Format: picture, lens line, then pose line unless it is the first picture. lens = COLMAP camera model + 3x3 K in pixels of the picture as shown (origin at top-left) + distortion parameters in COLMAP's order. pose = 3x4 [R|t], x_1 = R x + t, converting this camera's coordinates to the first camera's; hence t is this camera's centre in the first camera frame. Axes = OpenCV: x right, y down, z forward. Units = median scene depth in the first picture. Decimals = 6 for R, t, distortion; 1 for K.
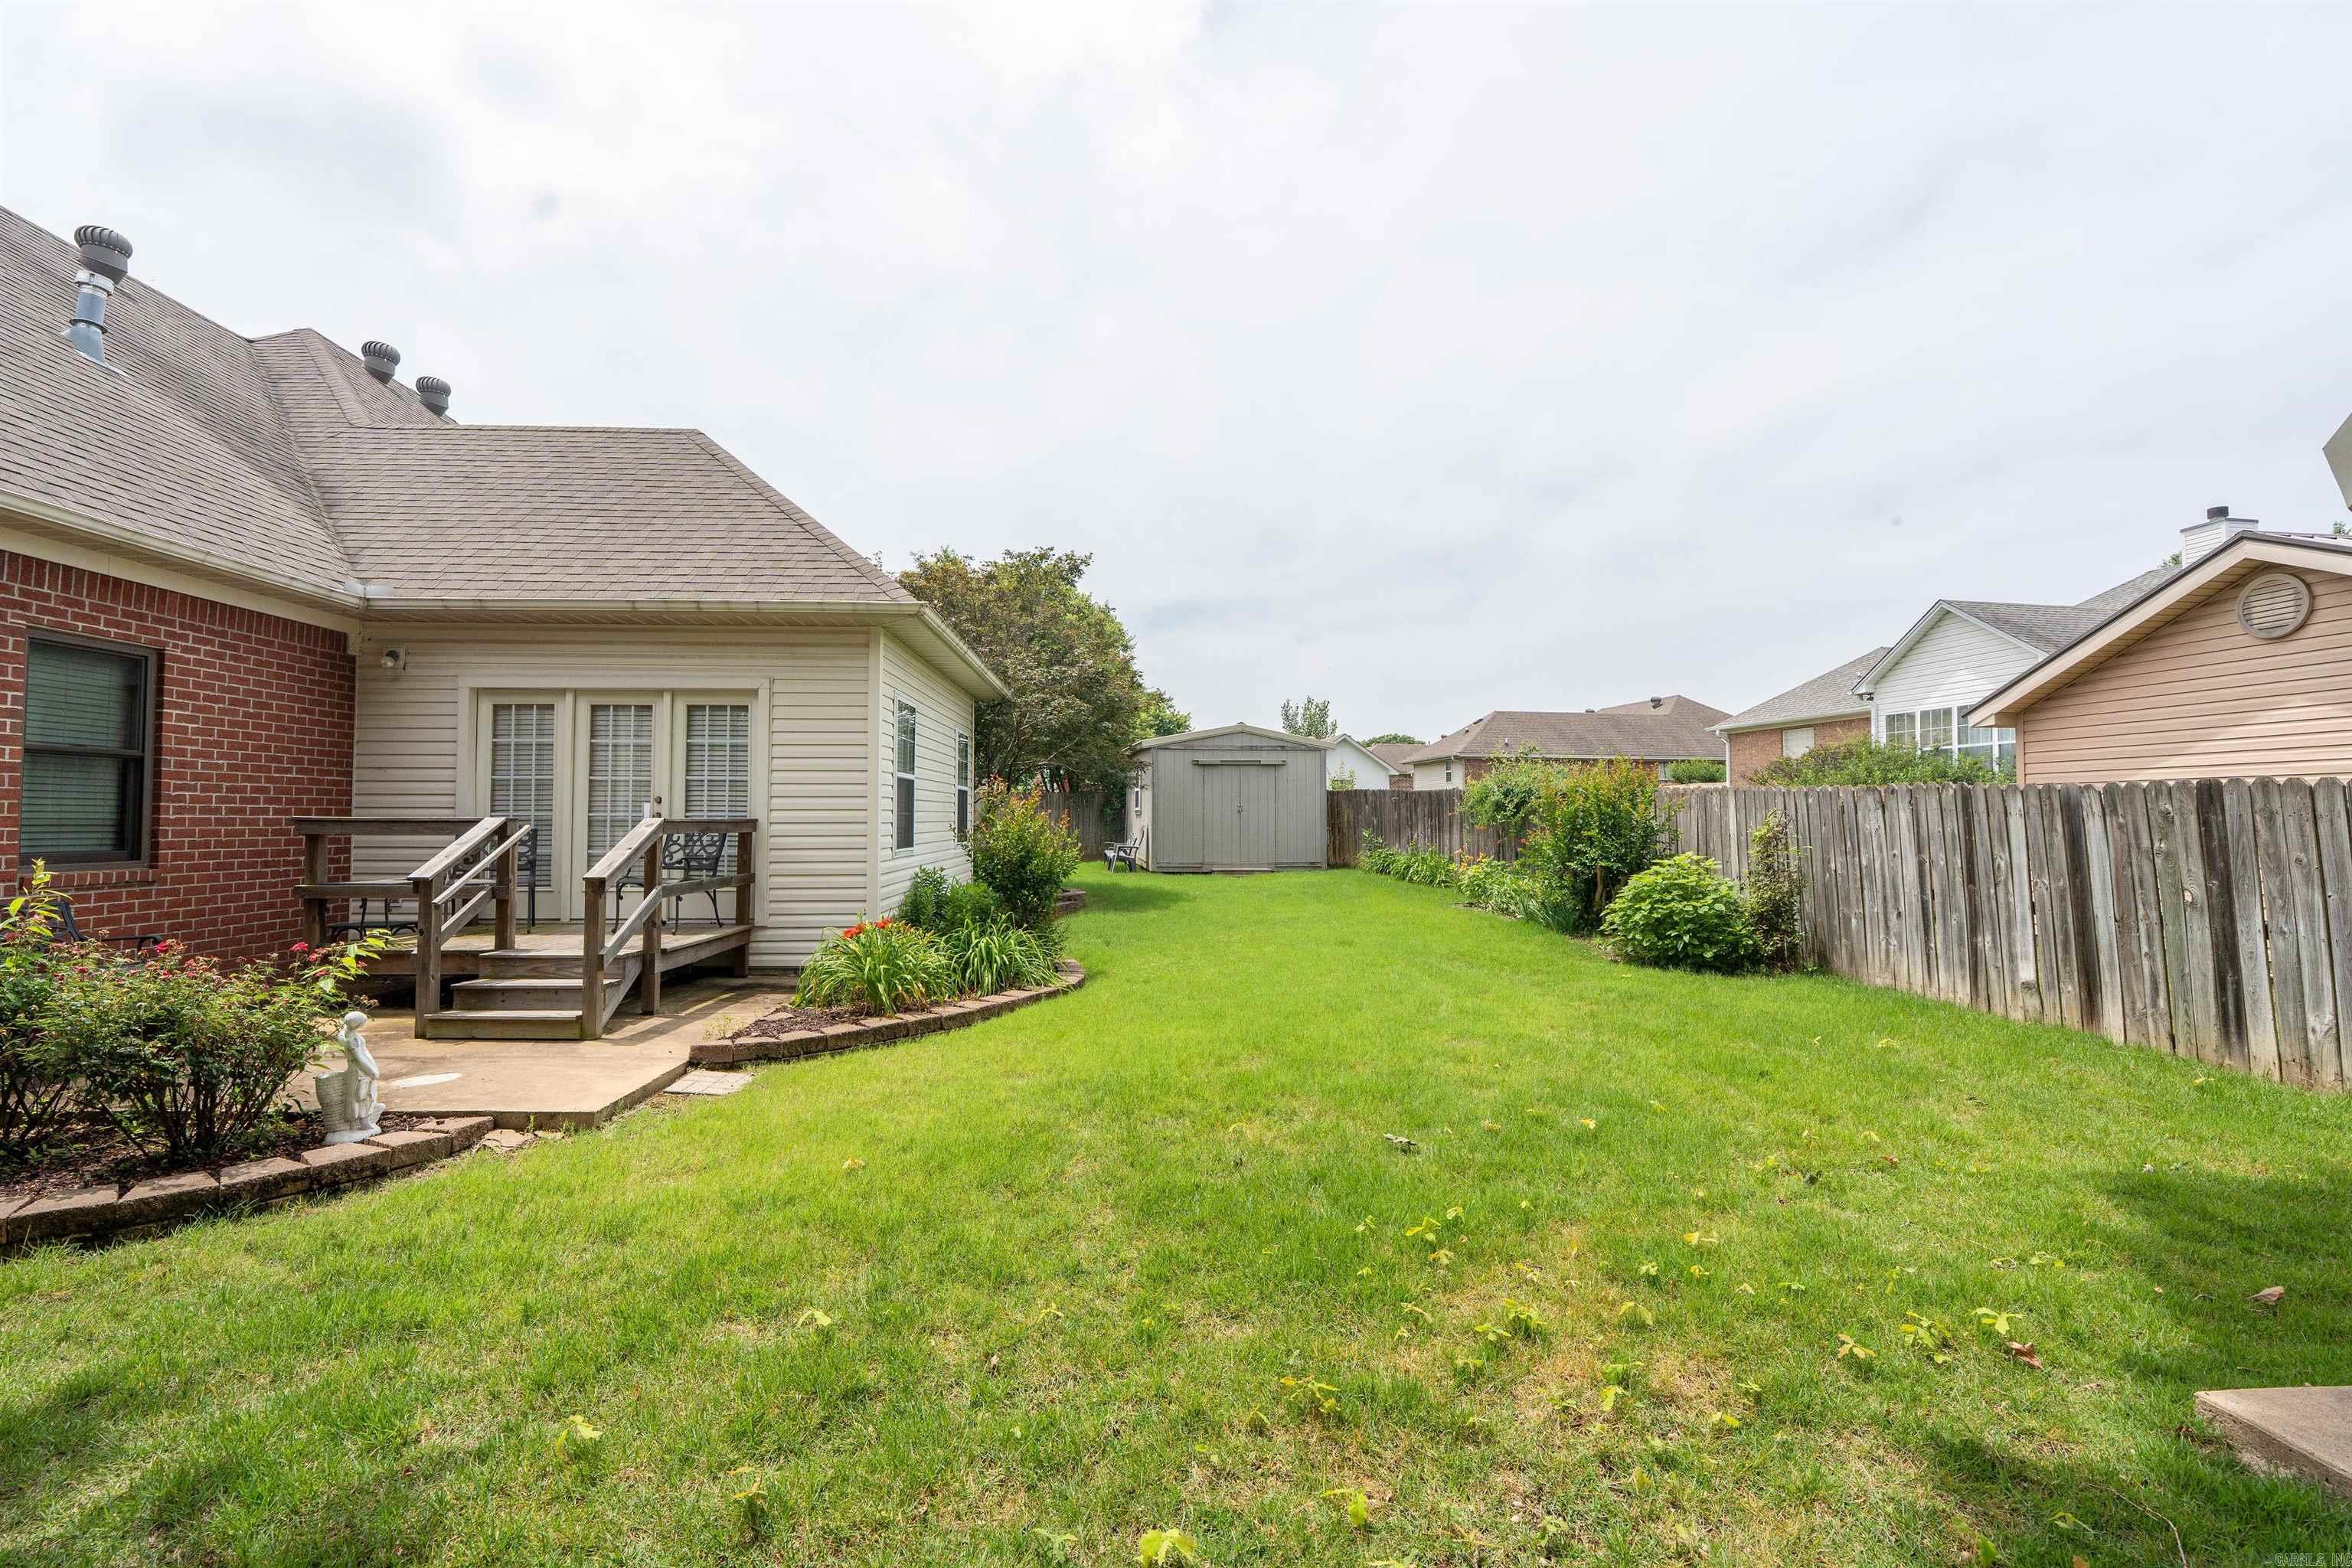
lens RADIAL K [[1052.3, 0, 1171.8], [0, 1052.3, 779.9], [0, 0, 1]] dist [-0.003329, 0.001453]
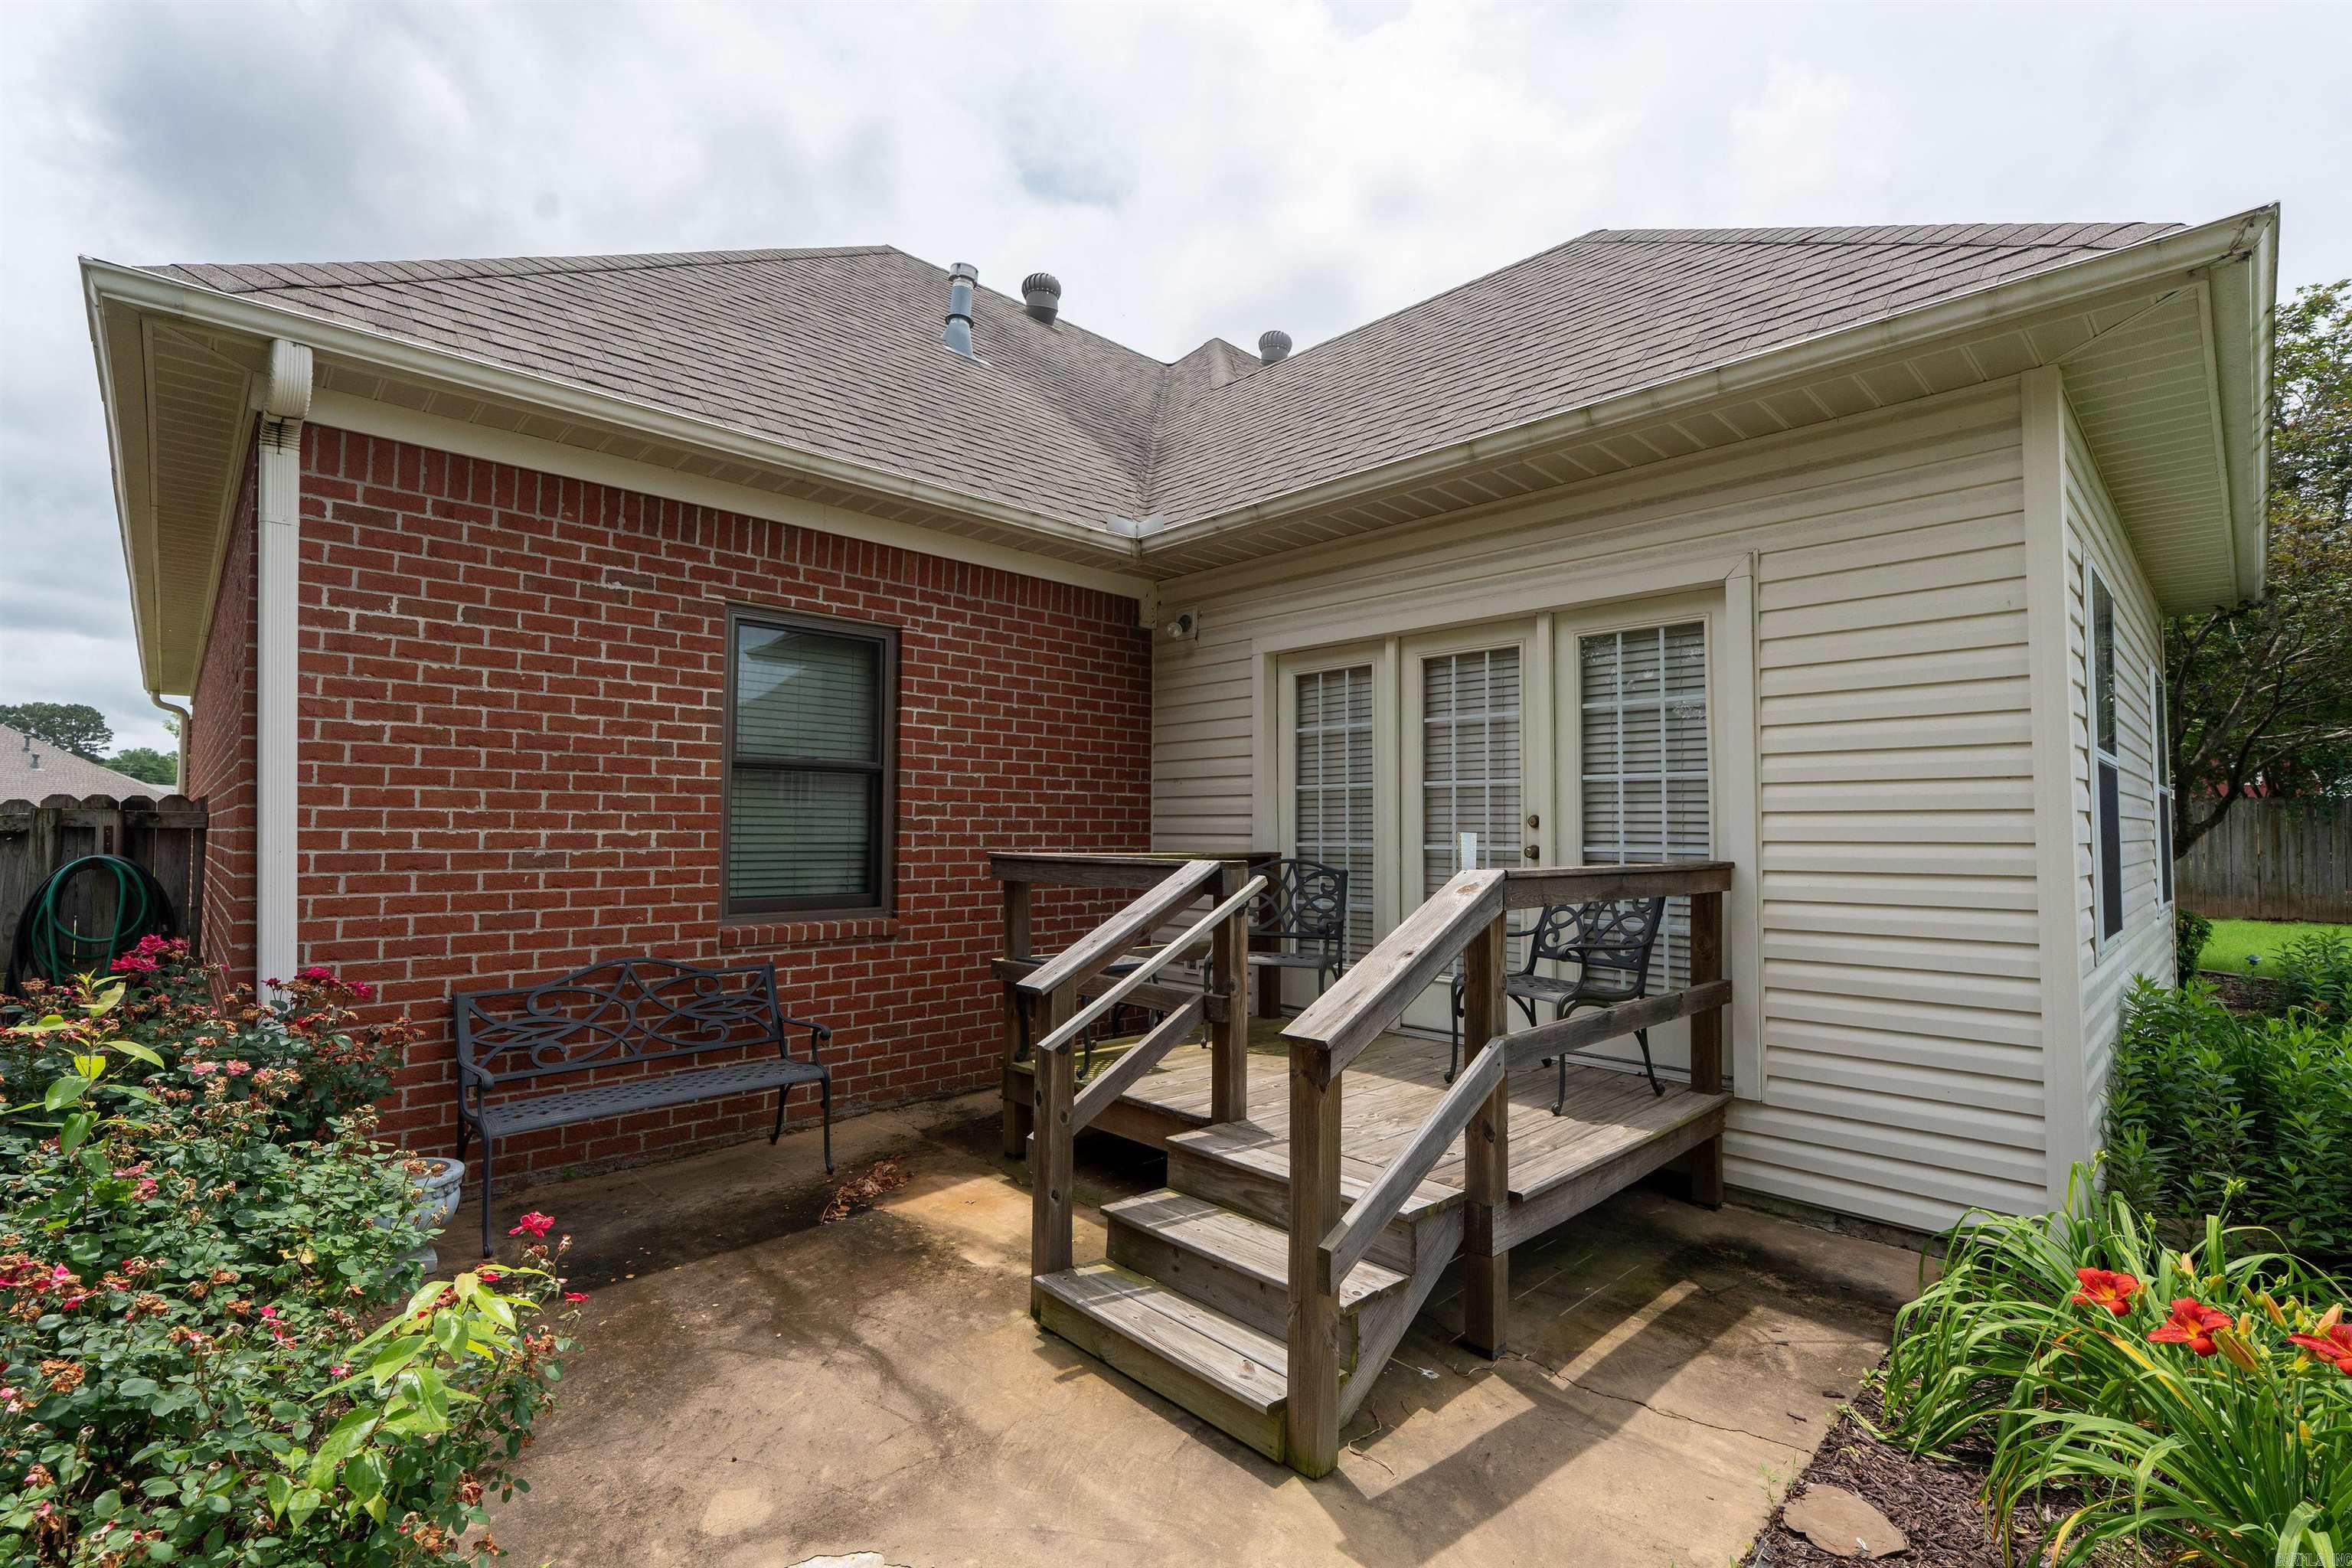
lens RADIAL K [[1052.3, 0, 1172.8], [0, 1052.3, 783.3], [0, 0, 1]] dist [-0.003329, 0.001453]
pose [[0.666220, -0.031593, -0.745086, -0.241271], [0.024003, 0.999493, -0.020918, 0.007405], [0.745369, -0.003948, 0.666640, 0.577433]]
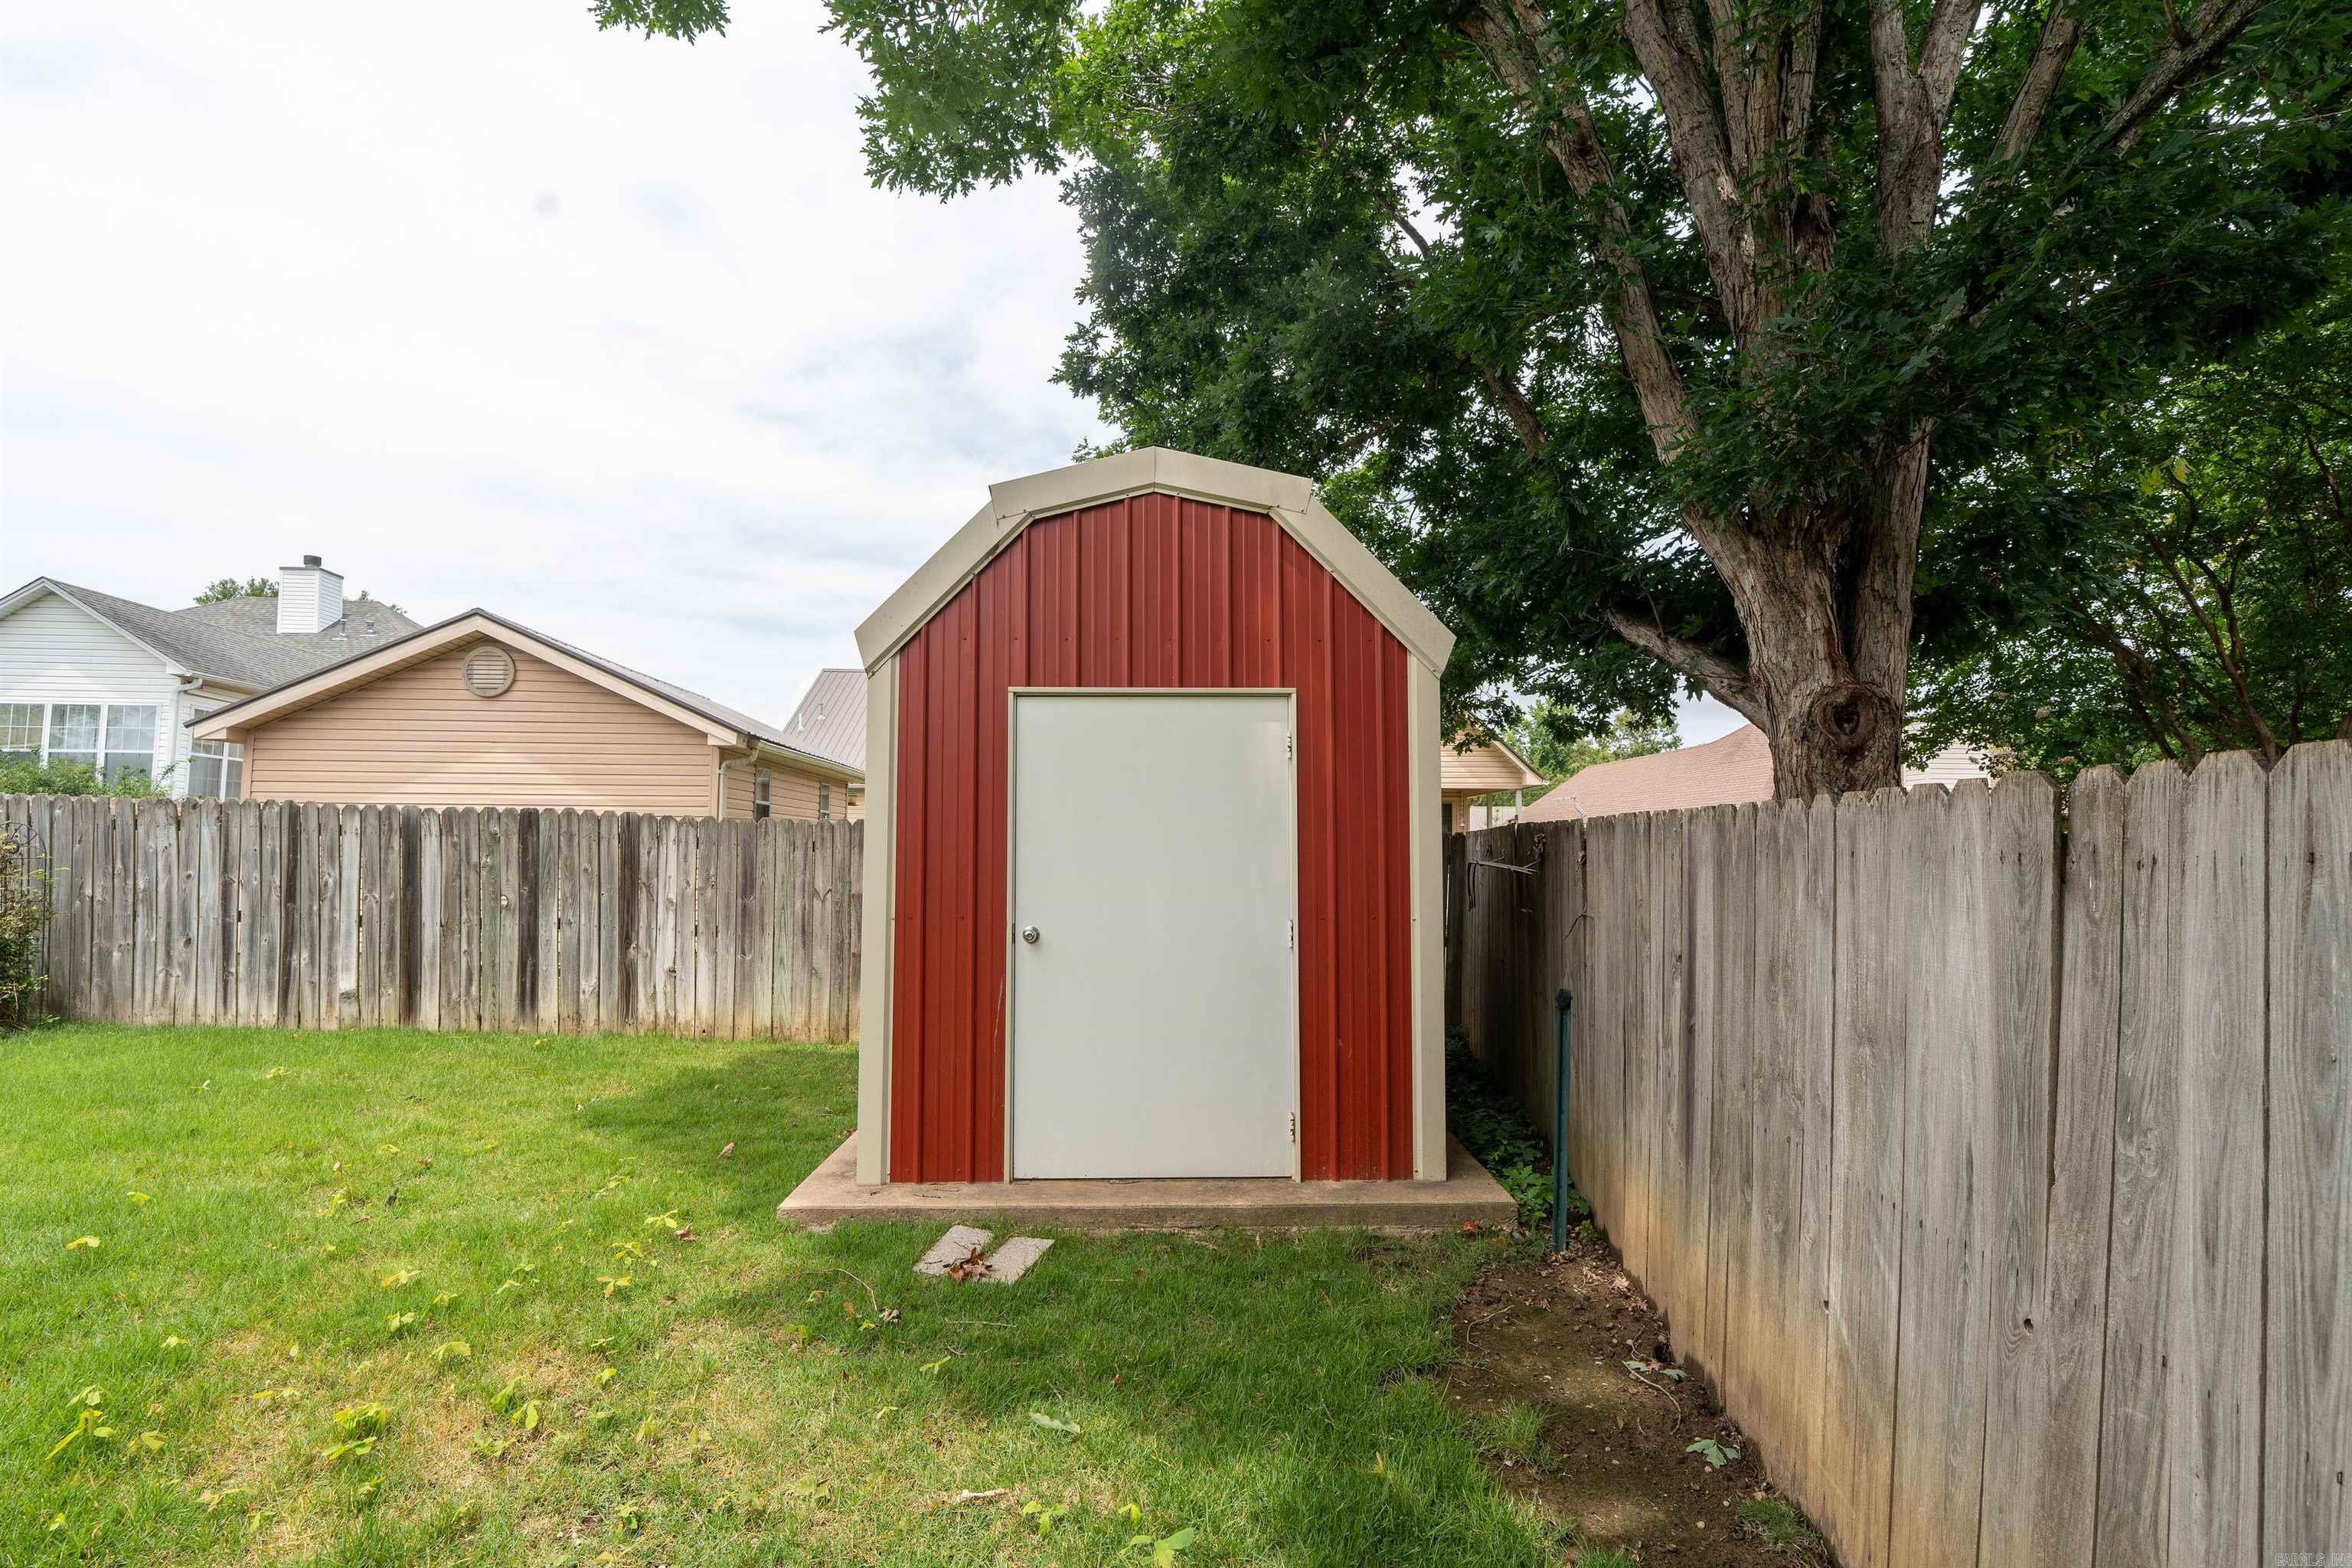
lens RADIAL K [[1052.3, 0, 1174.7], [0, 1052.3, 788.4], [0, 0, 1]] dist [-0.003329, 0.001453]
pose [[0.035665, 0.054140, 0.997896, -0.205168], [-0.045698, 0.997575, -0.052489, 0.005242], [-0.998318, -0.043730, 0.038052, 0.128345]]
